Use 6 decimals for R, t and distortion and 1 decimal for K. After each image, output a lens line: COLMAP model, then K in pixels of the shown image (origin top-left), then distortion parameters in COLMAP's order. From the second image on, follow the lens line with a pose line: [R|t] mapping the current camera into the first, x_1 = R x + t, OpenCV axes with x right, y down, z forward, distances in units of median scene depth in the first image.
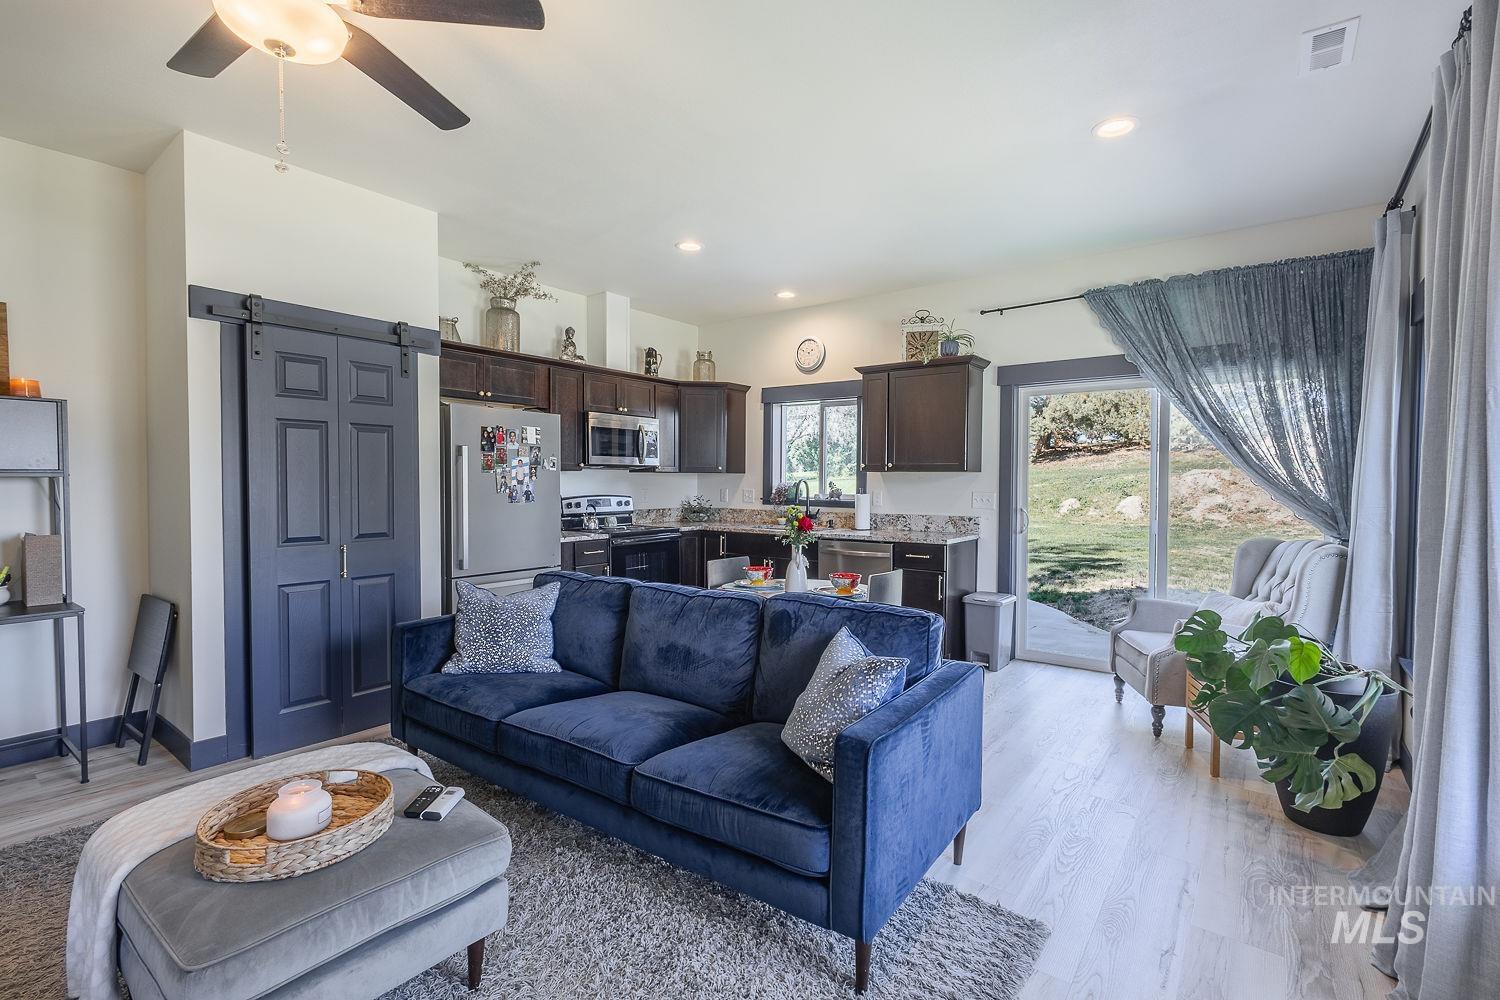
lens RADIAL K [[702.8, 0, 750.0], [0, 702.8, 500.0], [0, 0, 1]] dist [0.003813, 0.000191]
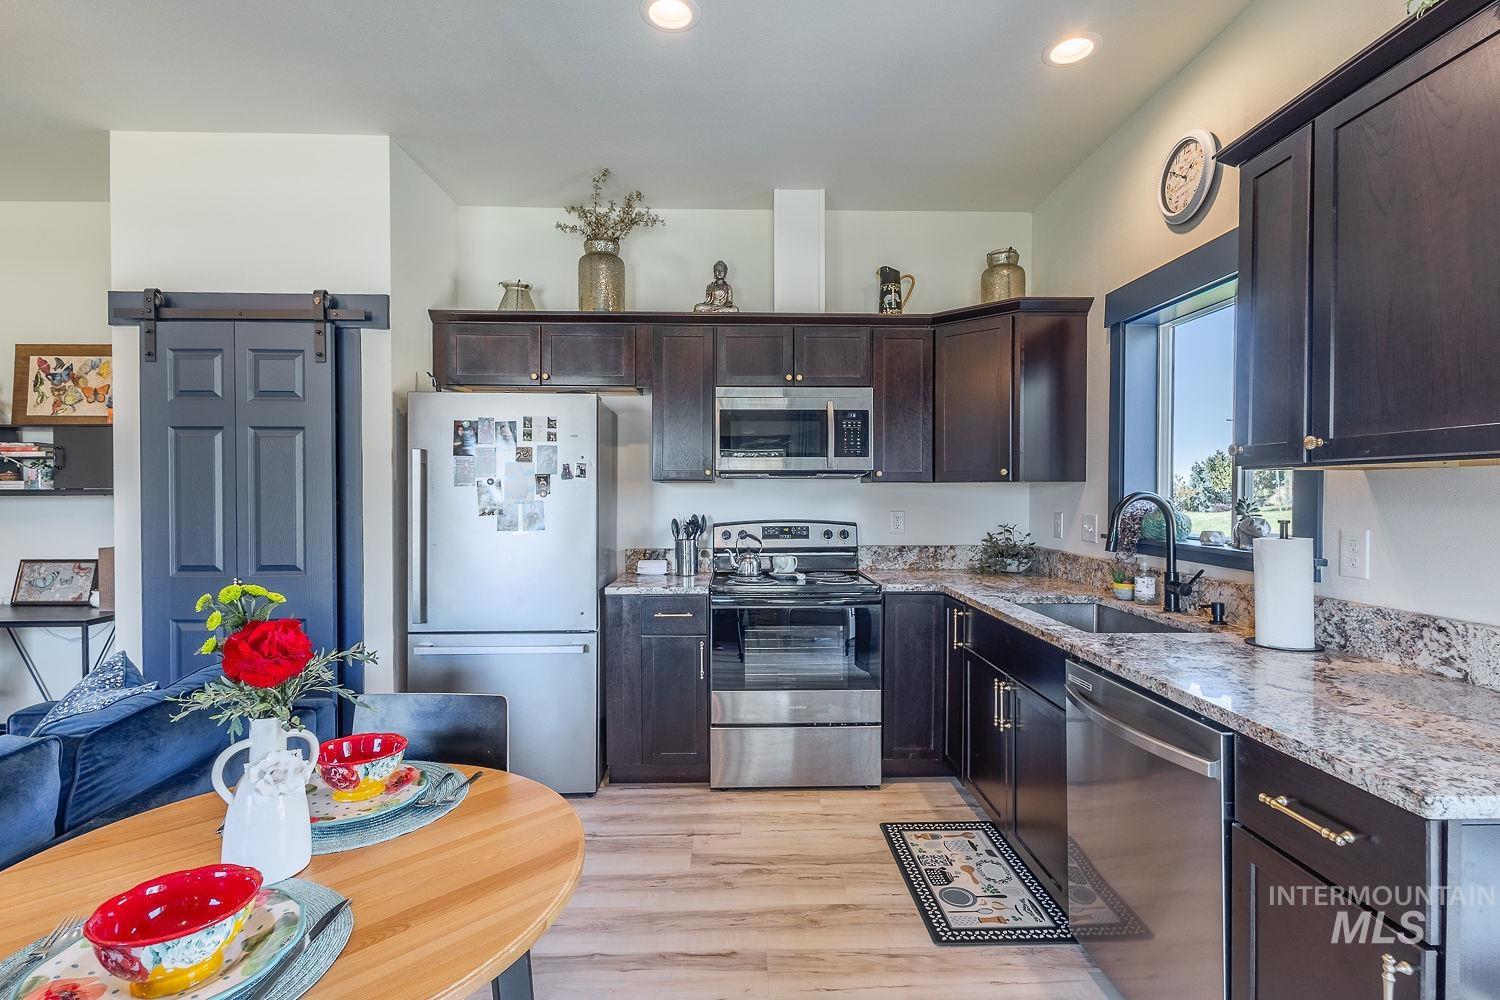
lens RADIAL K [[702.8, 0, 750.0], [0, 702.8, 500.0], [0, 0, 1]] dist [0.003813, 0.000191]
pose [[0.618390, 0.002743, -0.785867, 0.271583], [-0.018957, 0.999755, -0.011427, -0.018016], [0.785643, 0.021964, 0.618290, 0.621009]]
